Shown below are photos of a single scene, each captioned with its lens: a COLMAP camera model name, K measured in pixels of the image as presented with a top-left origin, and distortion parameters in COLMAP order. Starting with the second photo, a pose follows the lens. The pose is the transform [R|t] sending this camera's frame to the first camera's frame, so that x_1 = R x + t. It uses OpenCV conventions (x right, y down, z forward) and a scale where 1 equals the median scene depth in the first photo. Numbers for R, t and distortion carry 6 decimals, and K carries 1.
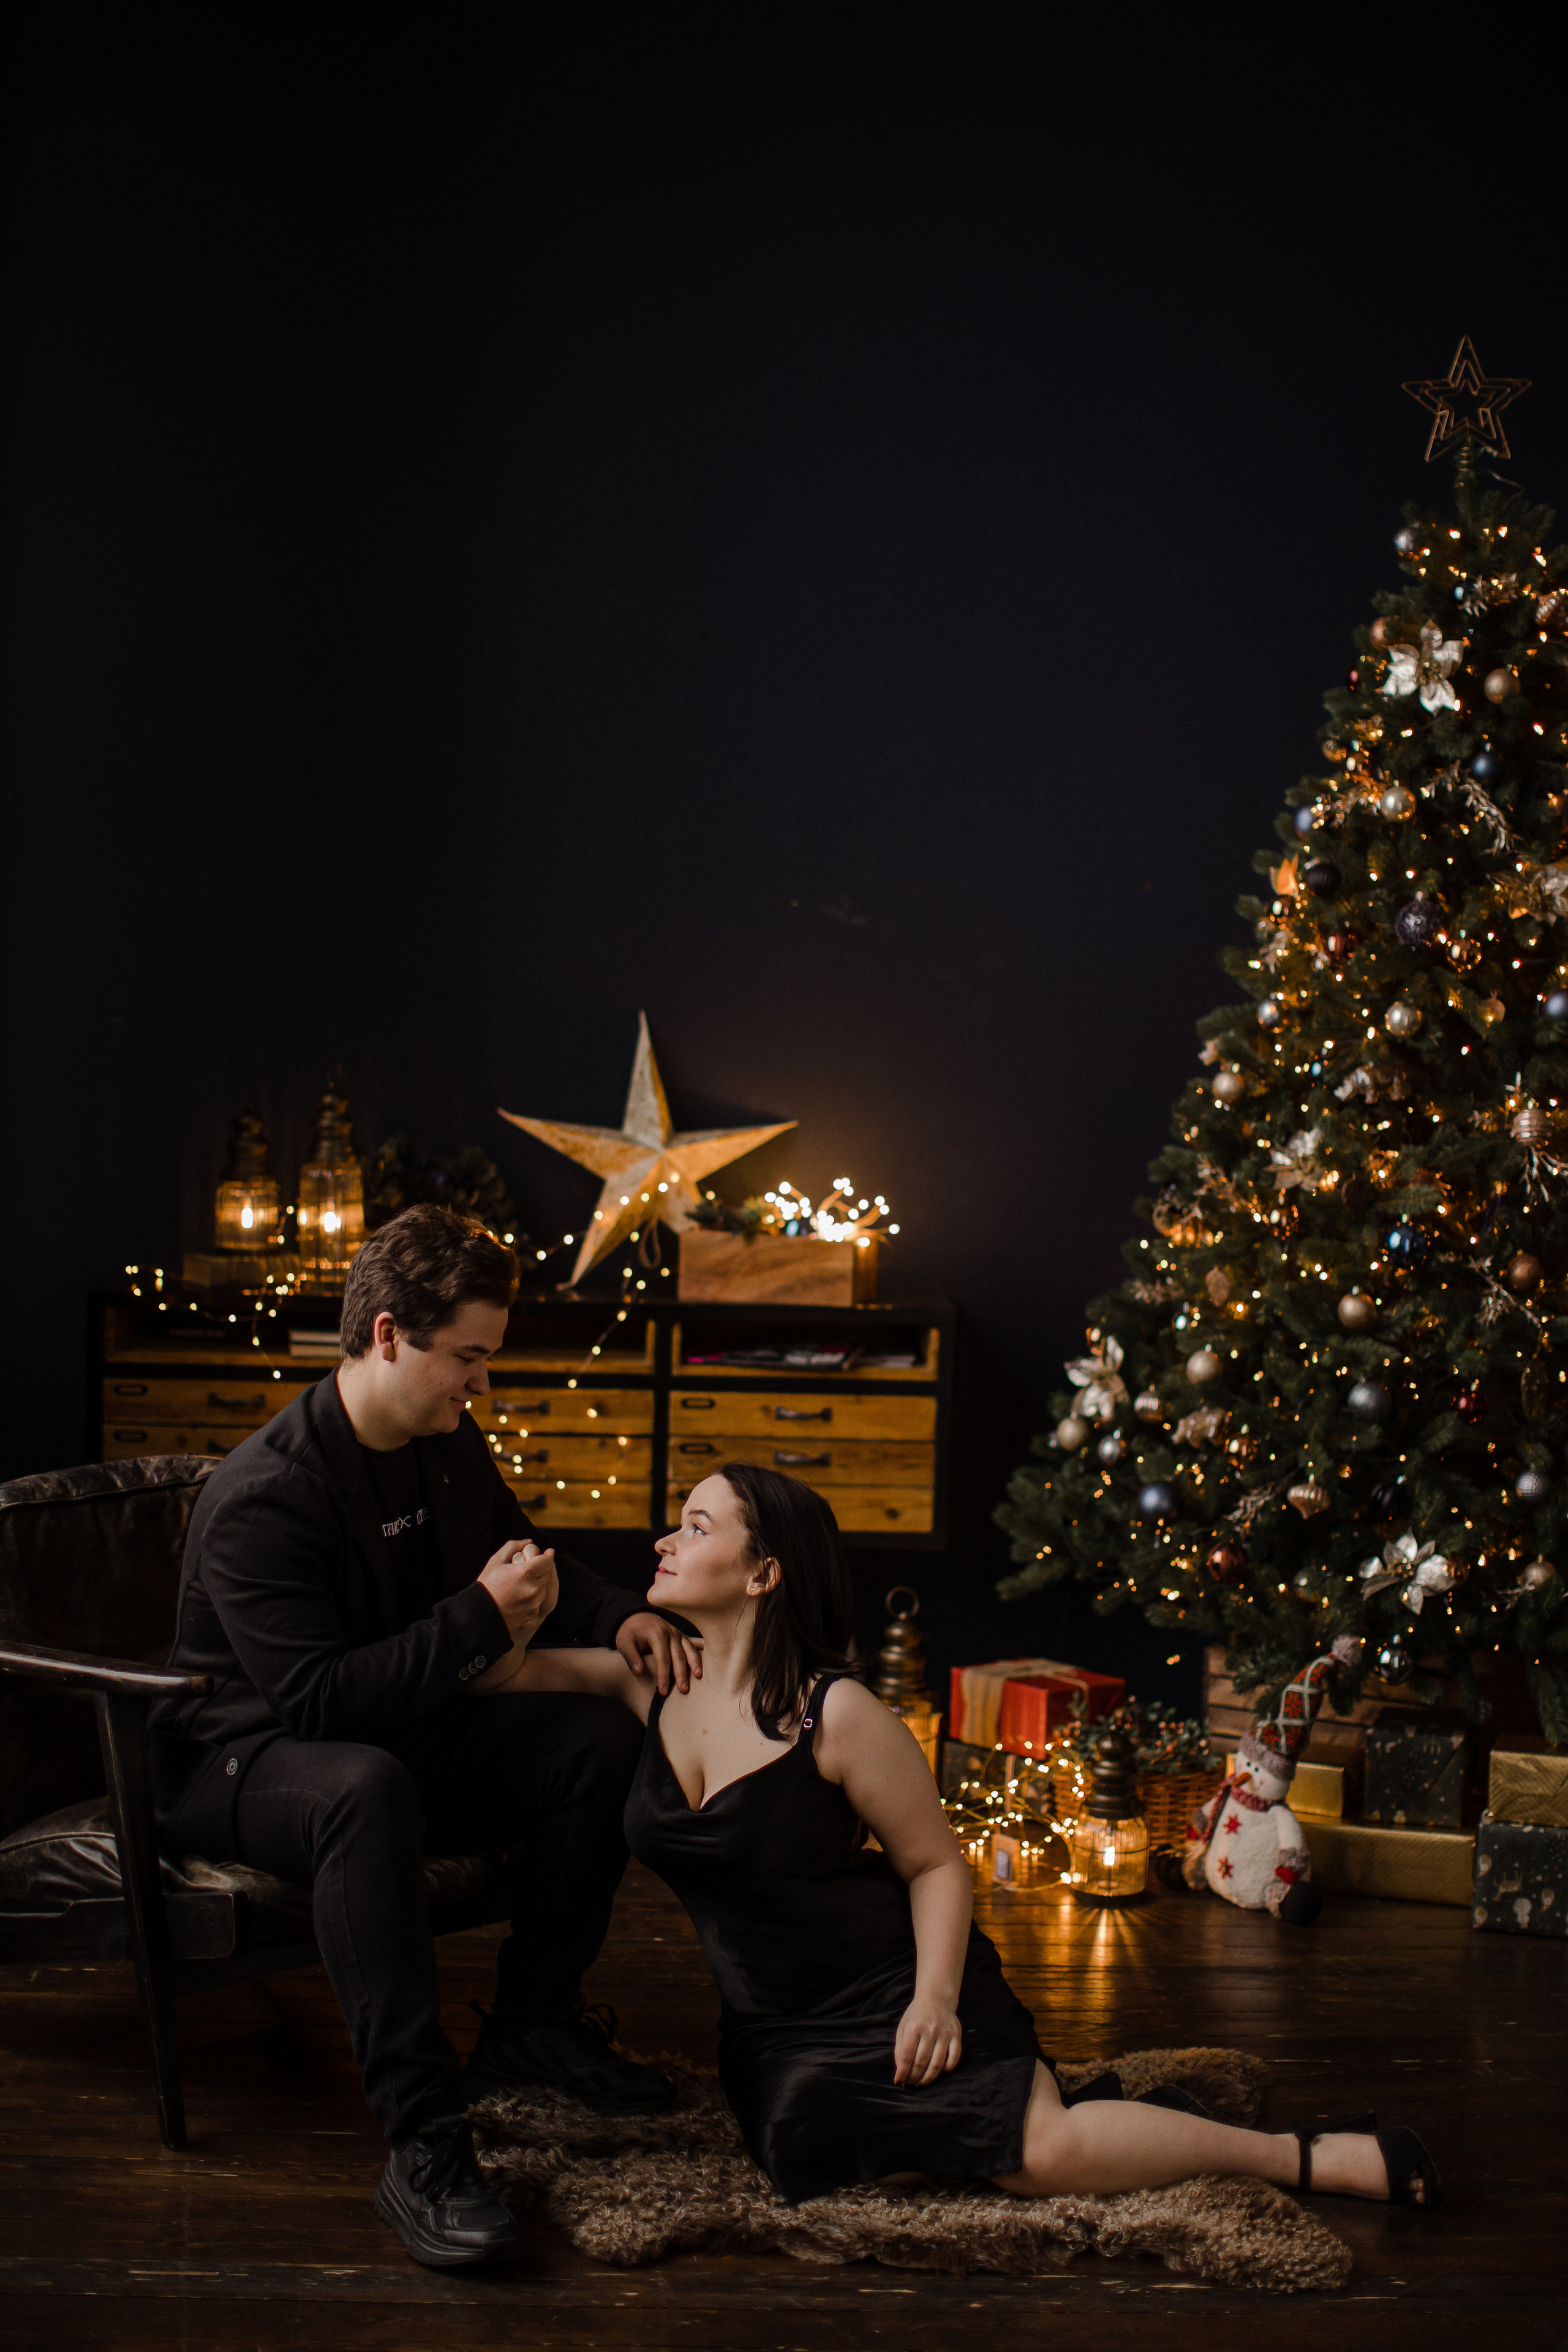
lens RADIAL K [[3433.7, 0, 784.0], [0, 3433.7, 1176.0], [0, 0, 1]] dist [-0.117197, 0.038019]
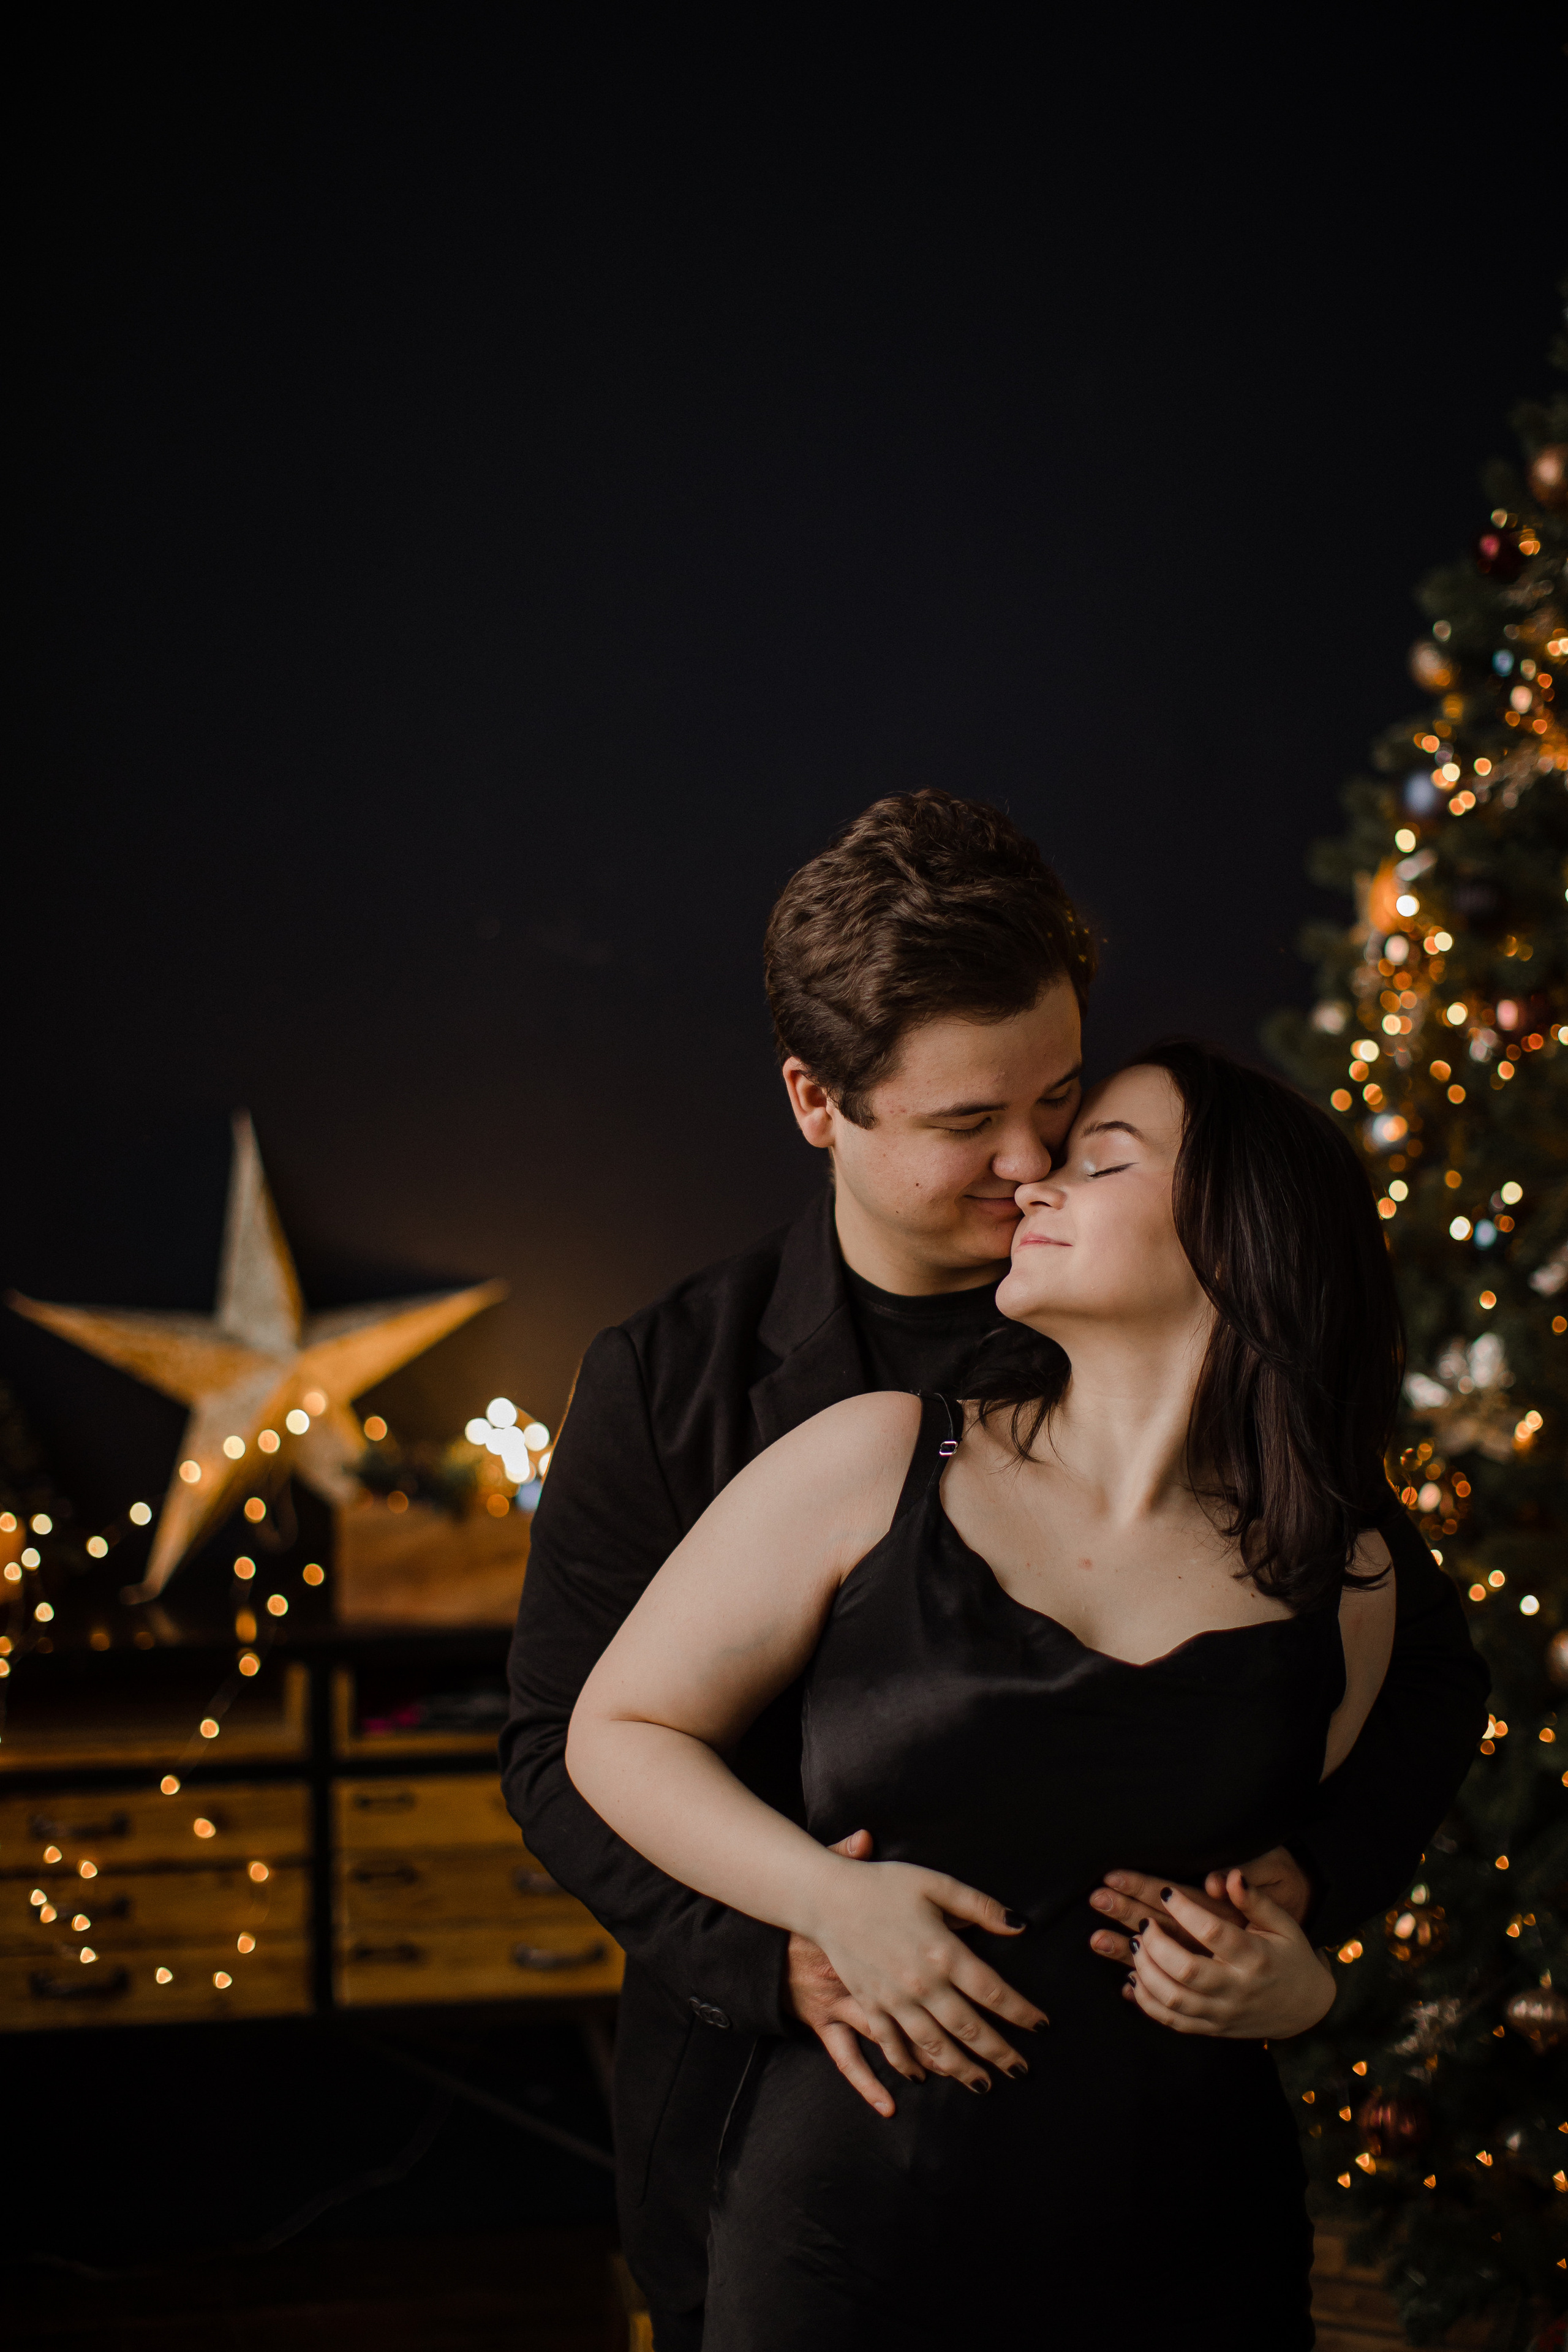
lens RADIAL K [[3433.7, 0, 784.0], [0, 3433.7, 1176.0], [0, 0, 1]] dist [-0.117197, 0.038019]
pose [[0.984672, -0.039789, 0.169818, -0.052754], [0.032399, 0.998413, 0.046070, -0.065266], [-0.171381, -0.039862, 0.984398, 0.415601]]
